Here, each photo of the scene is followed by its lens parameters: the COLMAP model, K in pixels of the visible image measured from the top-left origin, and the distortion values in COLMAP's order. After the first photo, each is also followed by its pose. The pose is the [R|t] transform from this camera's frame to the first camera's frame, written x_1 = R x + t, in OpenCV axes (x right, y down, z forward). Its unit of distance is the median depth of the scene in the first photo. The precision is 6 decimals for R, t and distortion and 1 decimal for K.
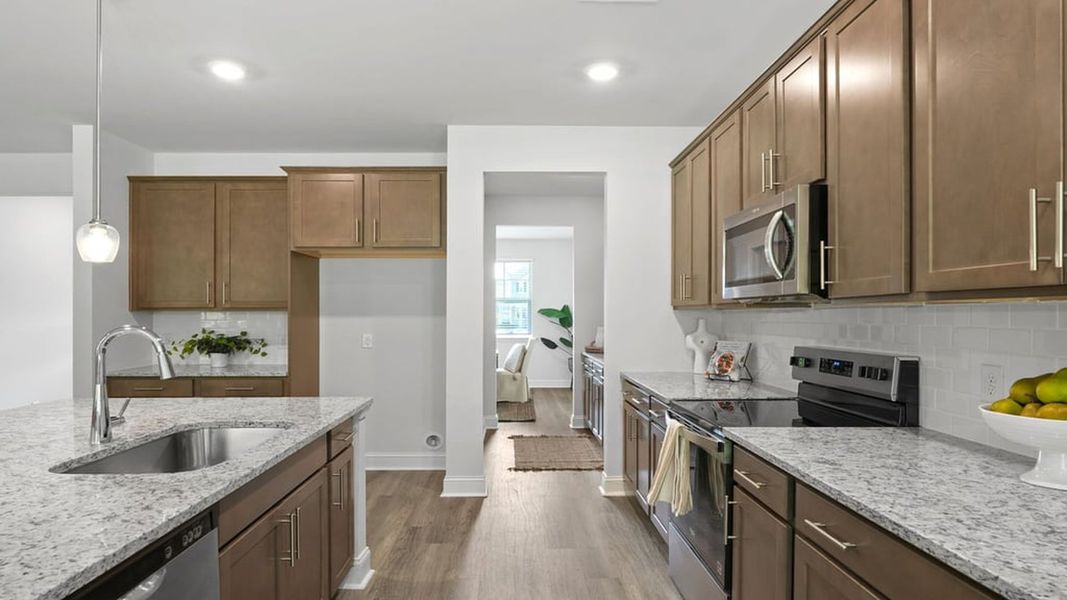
lens RADIAL K [[661.3, 0, 530.3], [0, 661.3, 306.3], [0, 0, 1]] dist [-0.014708, 0.003685]
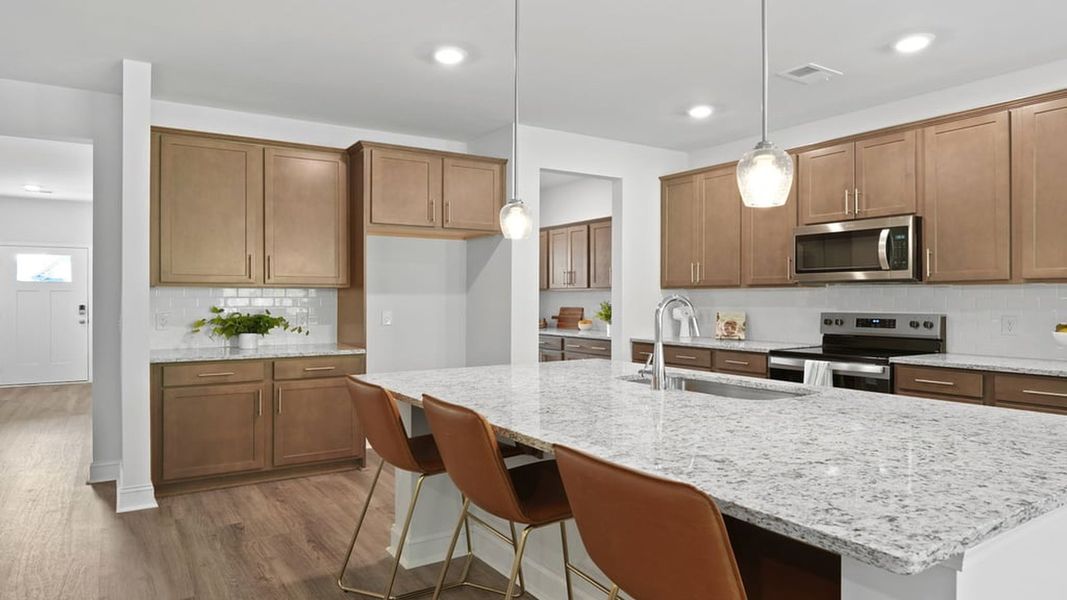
lens RADIAL K [[661.3, 0, 530.3], [0, 661.3, 306.3], [0, 0, 1]] dist [-0.014708, 0.003685]
pose [[0.850927, -0.005477, 0.525255, -0.602903], [-0.007413, 0.999721, 0.022434, 0.009998], [-0.525231, -0.022983, 0.850649, 0.023916]]
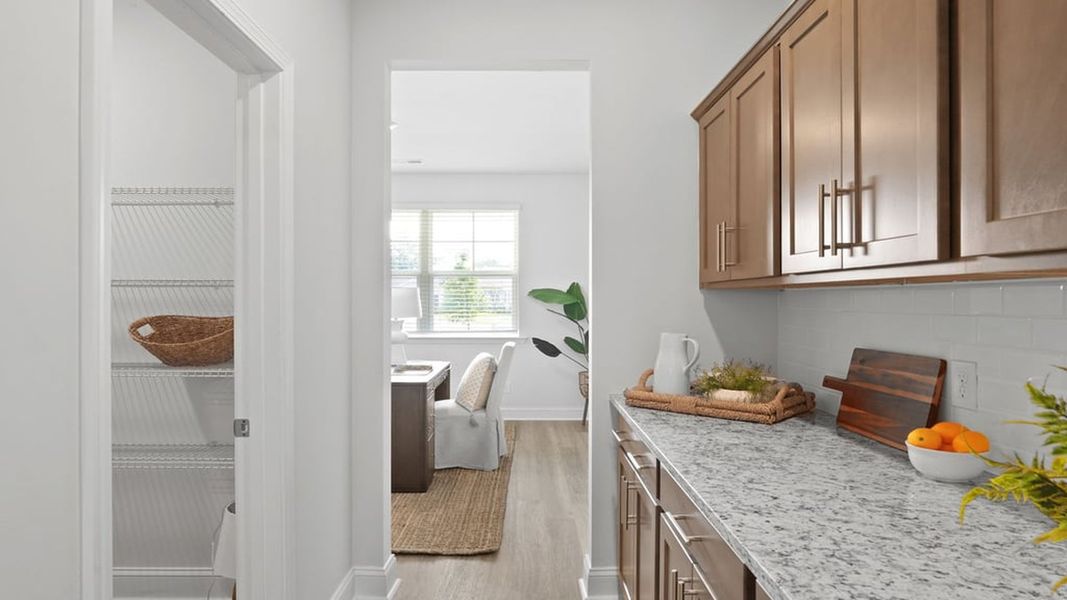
lens RADIAL K [[661.3, 0, 530.3], [0, 661.3, 306.3], [0, 0, 1]] dist [-0.014708, 0.003685]
pose [[0.999804, -0.000405, -0.019782, 0.054255], [0.000864, 0.999731, 0.023180, 0.012012], [0.019767, -0.023192, 0.999536, 0.865011]]
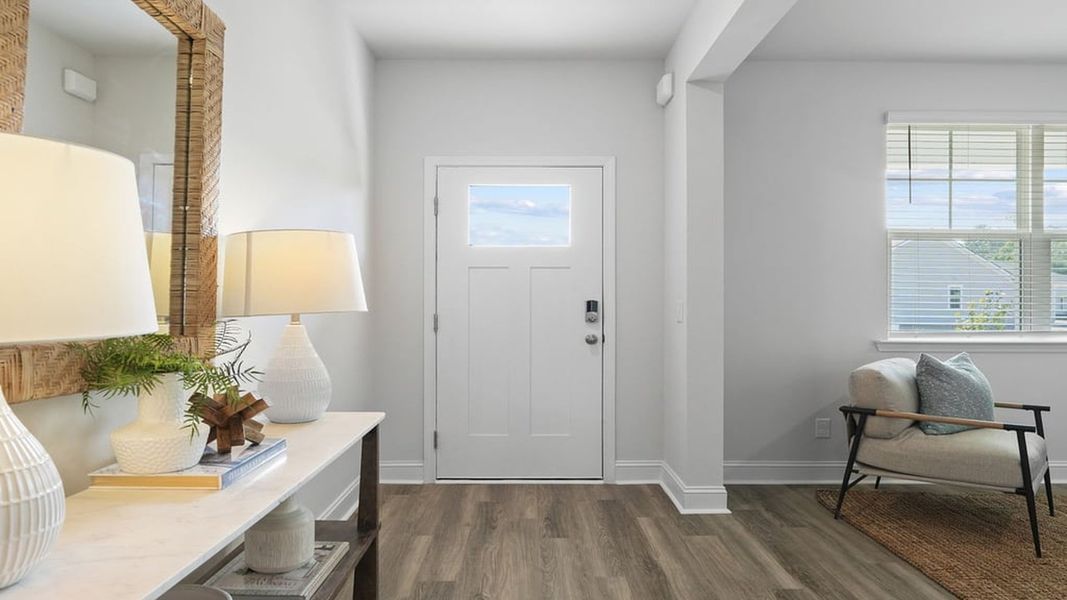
lens RADIAL K [[661.3, 0, 530.3], [0, 661.3, 306.3], [0, 0, 1]] dist [-0.014708, 0.003685]
pose [[0.999862, -0.000314, -0.016626, -0.757013], [0.000702, 0.999727, 0.023369, 0.043946], [0.016614, -0.023377, 0.999589, 1.391121]]
